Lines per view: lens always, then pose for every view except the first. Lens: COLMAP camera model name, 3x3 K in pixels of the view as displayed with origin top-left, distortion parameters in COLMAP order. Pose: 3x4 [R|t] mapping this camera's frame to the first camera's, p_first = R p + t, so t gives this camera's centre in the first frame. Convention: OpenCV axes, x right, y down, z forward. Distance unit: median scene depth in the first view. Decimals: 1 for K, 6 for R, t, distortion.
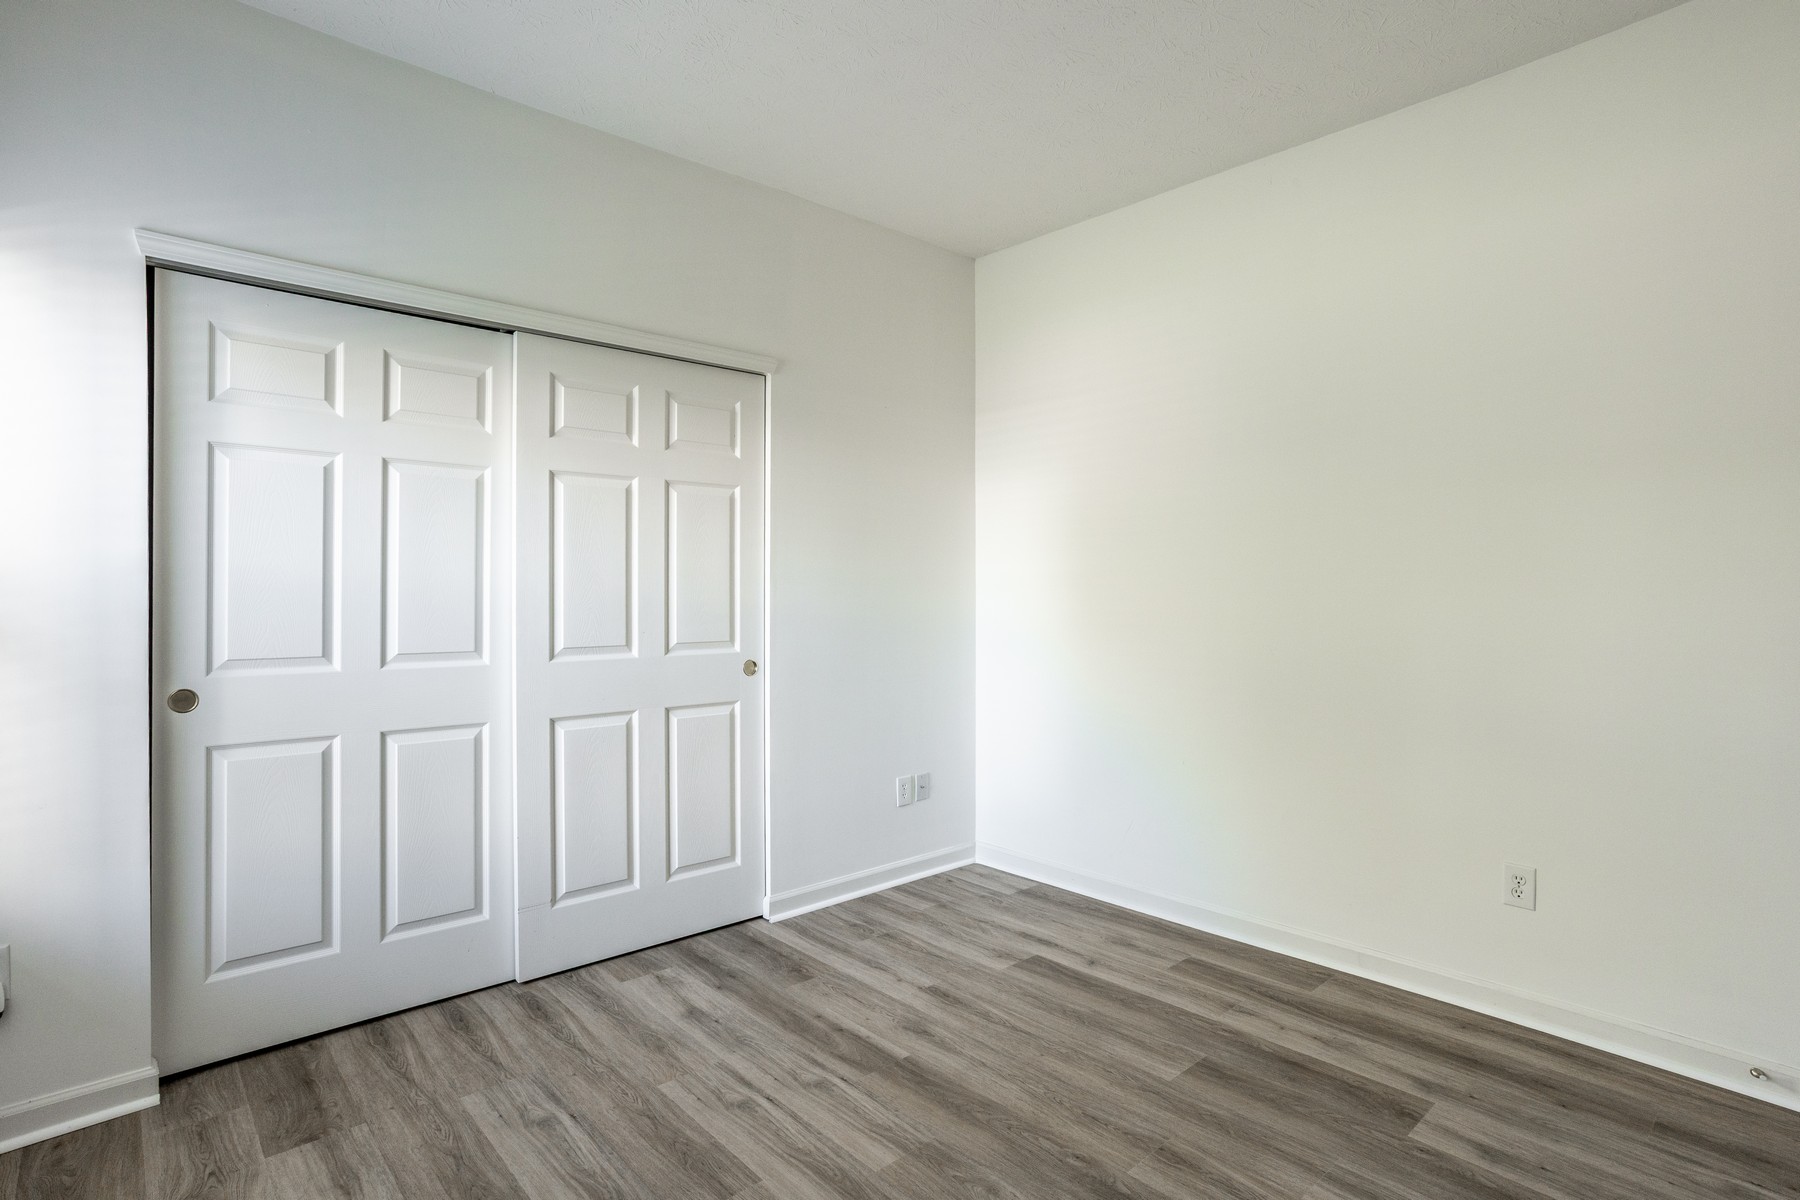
lens RADIAL K [[898.2, 0, 905.7], [0, 898.2, 593.6], [0, 0, 1]] dist [-0.054347, 0.032675]
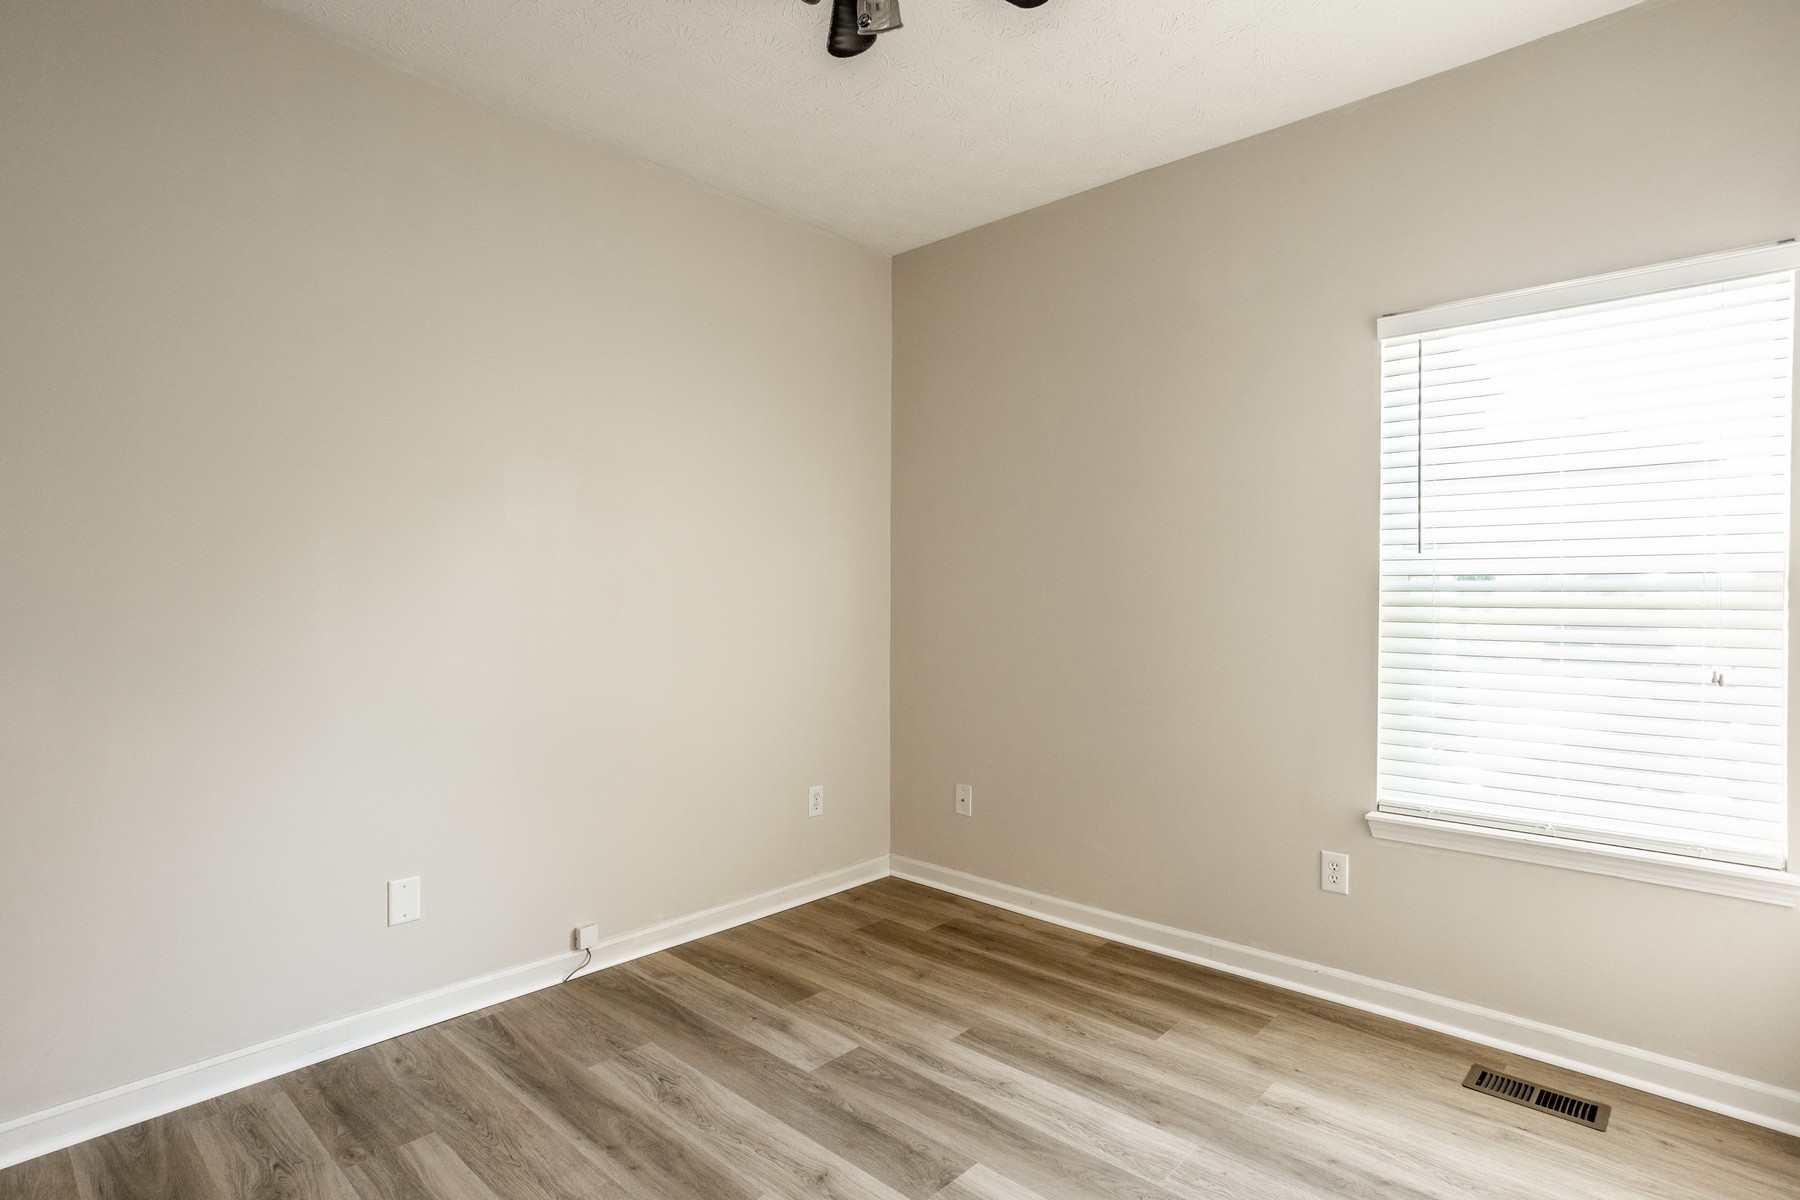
lens RADIAL K [[898.2, 0, 905.7], [0, 898.2, 593.6], [0, 0, 1]] dist [-0.054347, 0.032675]
pose [[-0.997508, -0.000561, -0.070553, -0.262797], [-0.000734, 0.999997, 0.002435, -0.002175], [0.070551, 0.002481, -0.997505, 1.688152]]
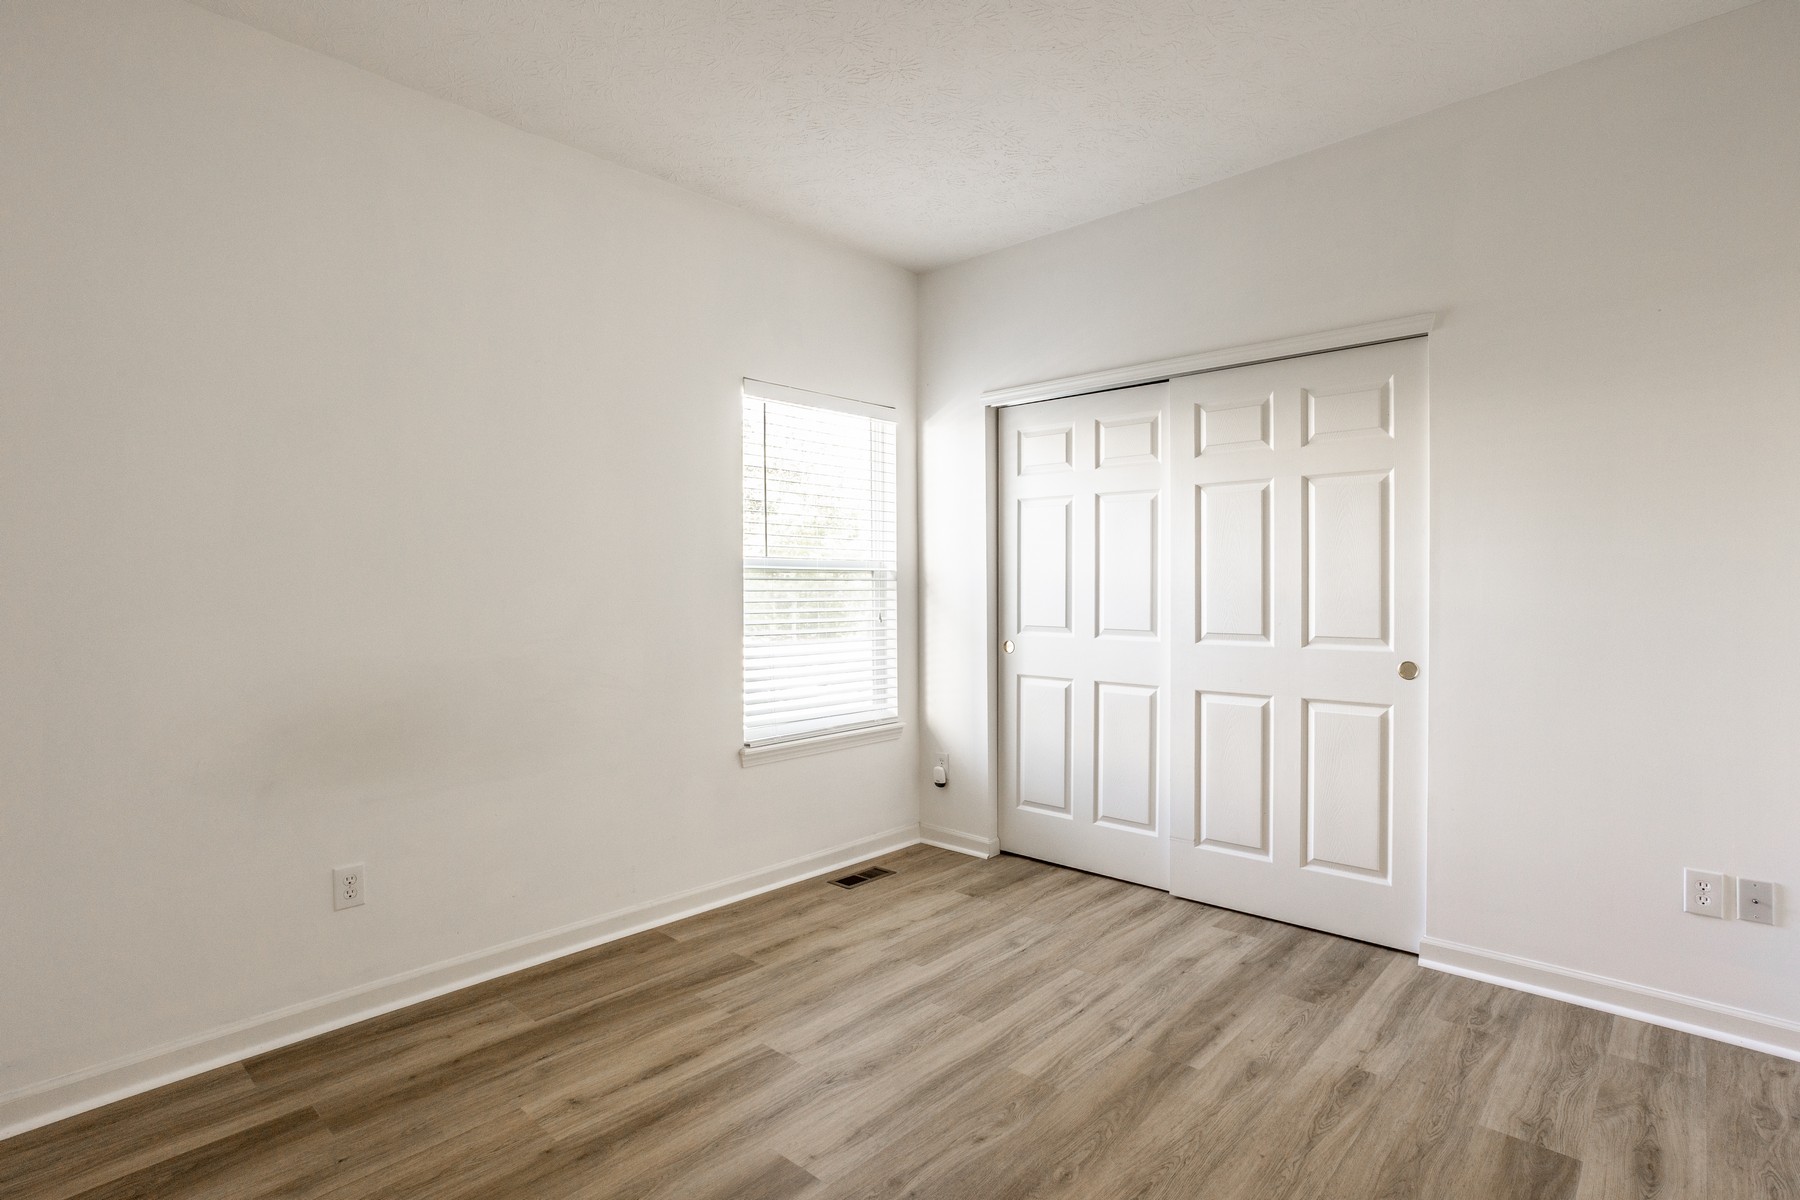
lens RADIAL K [[898.2, 0, 905.7], [0, 898.2, 593.6], [0, 0, 1]] dist [-0.054347, 0.032675]
pose [[0.086861, 0.014888, -0.996109, 0.823391], [0.006512, 0.999858, 0.015512, -0.013259], [0.996199, -0.007834, 0.086752, 0.534595]]
